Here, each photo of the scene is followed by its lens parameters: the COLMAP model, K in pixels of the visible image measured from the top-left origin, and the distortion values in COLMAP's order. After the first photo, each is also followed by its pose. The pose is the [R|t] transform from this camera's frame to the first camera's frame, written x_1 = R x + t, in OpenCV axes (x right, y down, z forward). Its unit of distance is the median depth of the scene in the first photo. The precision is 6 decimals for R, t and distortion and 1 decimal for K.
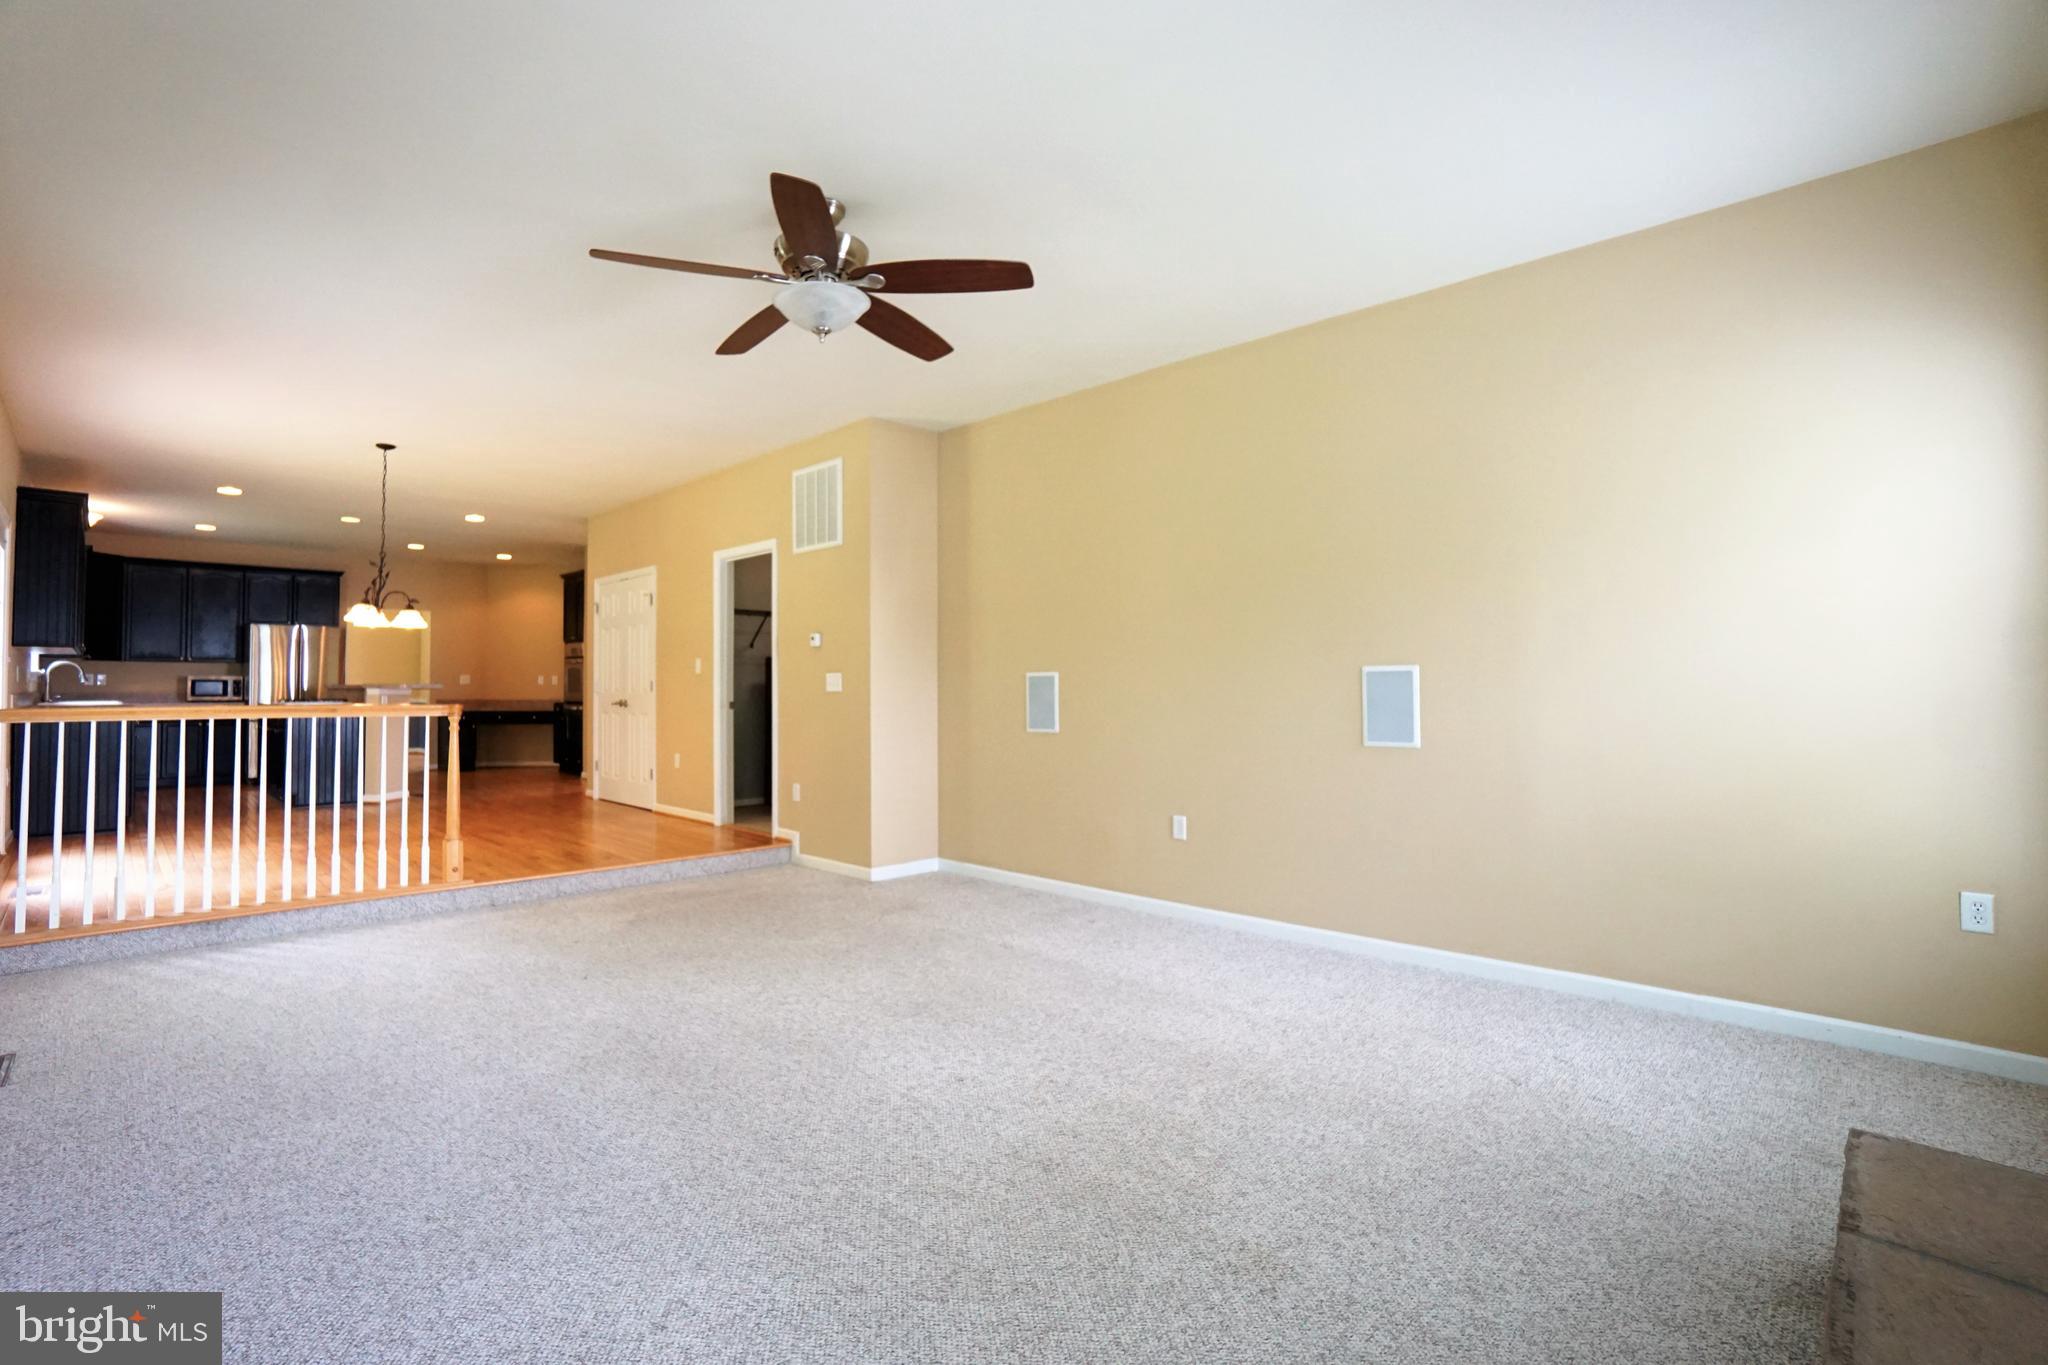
lens RADIAL K [[936.9, 0, 1011.2], [0, 936.9, 662.9], [0, 0, 1]] dist [-0.062875, 0.022559]
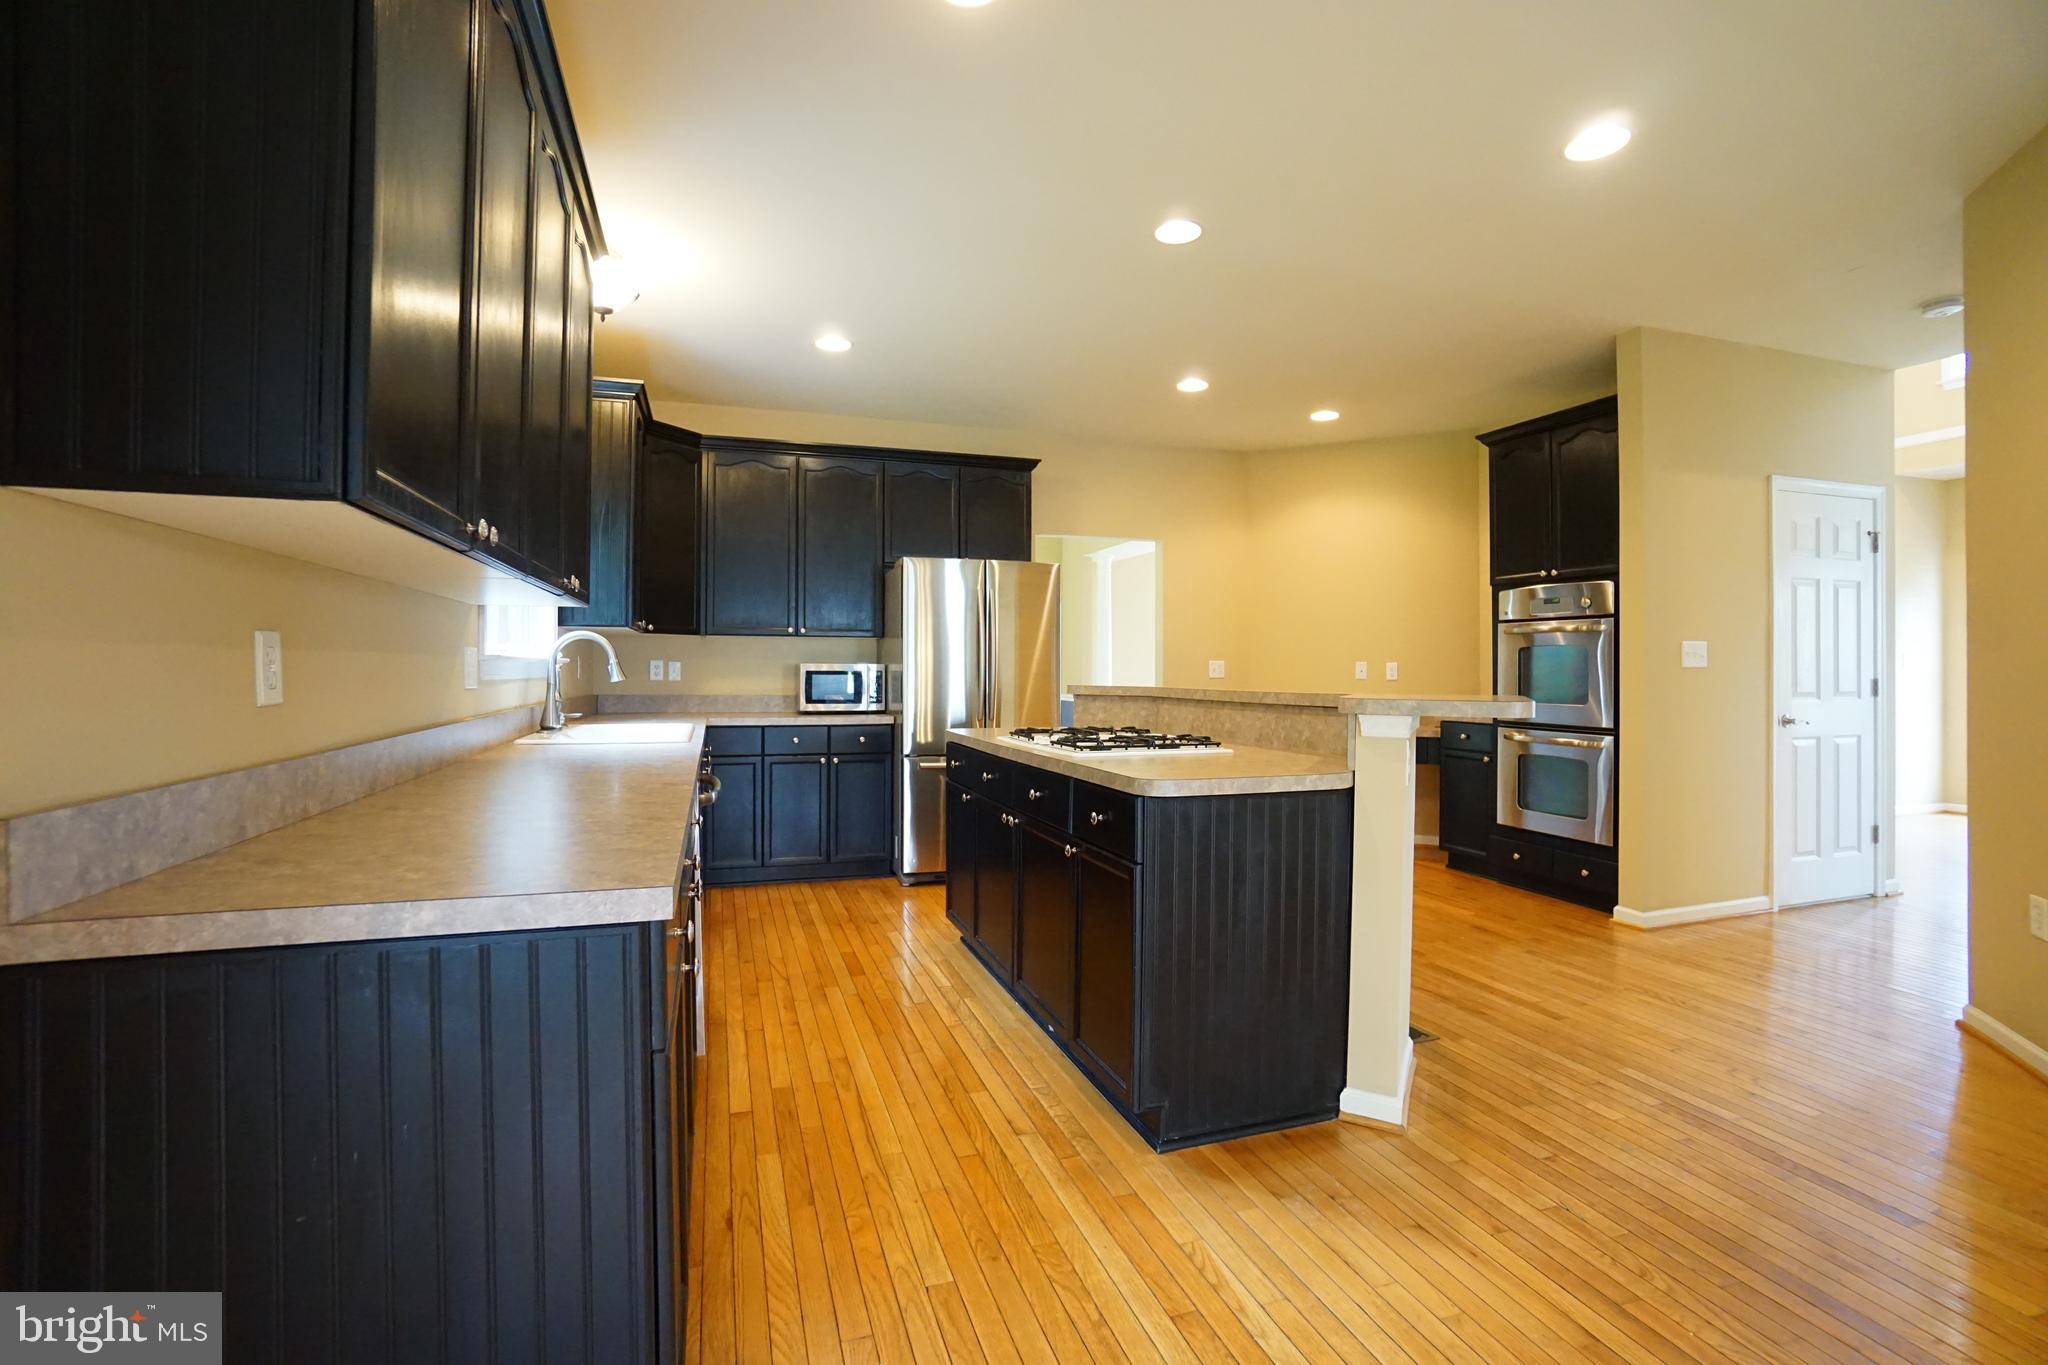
lens RADIAL K [[903.0, 0, 1005.1], [0, 903.0, 671.0], [0, 0, 1]] dist [-0.061237, 0.020573]
pose [[0.886269, 0.006309, -0.463128, -0.567273], [0.007431, 0.999585, 0.027838, 0.005325], [0.463112, -0.028114, 0.885854, 0.595165]]
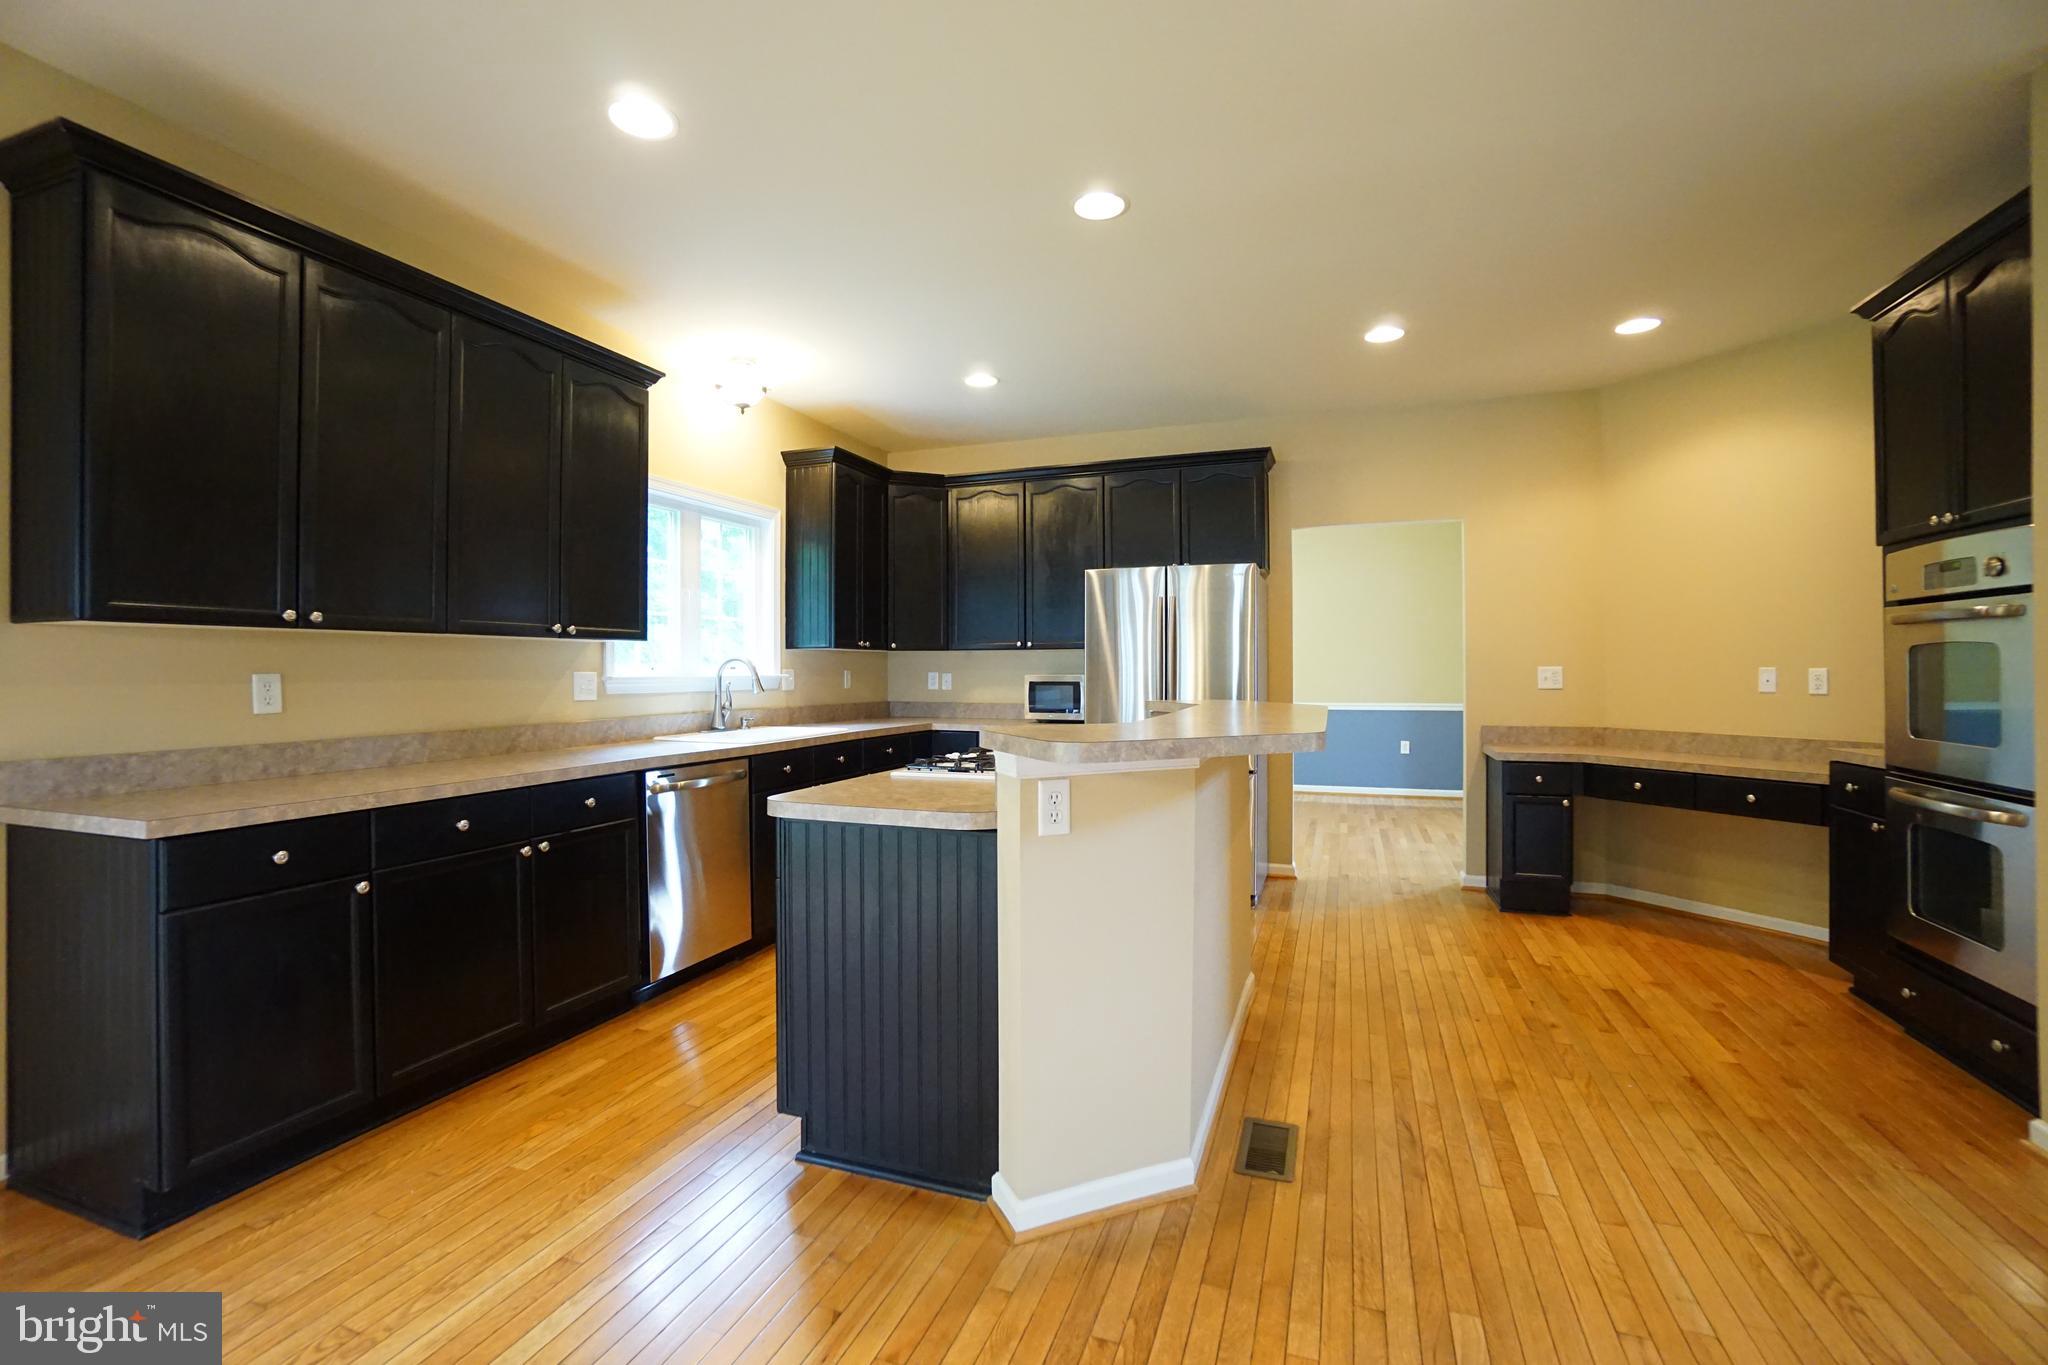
lens RADIAL K [[903.0, 0, 1005.1], [0, 903.0, 671.0], [0, 0, 1]] dist [-0.061237, 0.020573]
pose [[0.403871, 0.002193, -0.914813, -0.408371], [0.029064, 0.999462, 0.015227, 0.003280], [0.914354, -0.032738, 0.403590, 0.760799]]
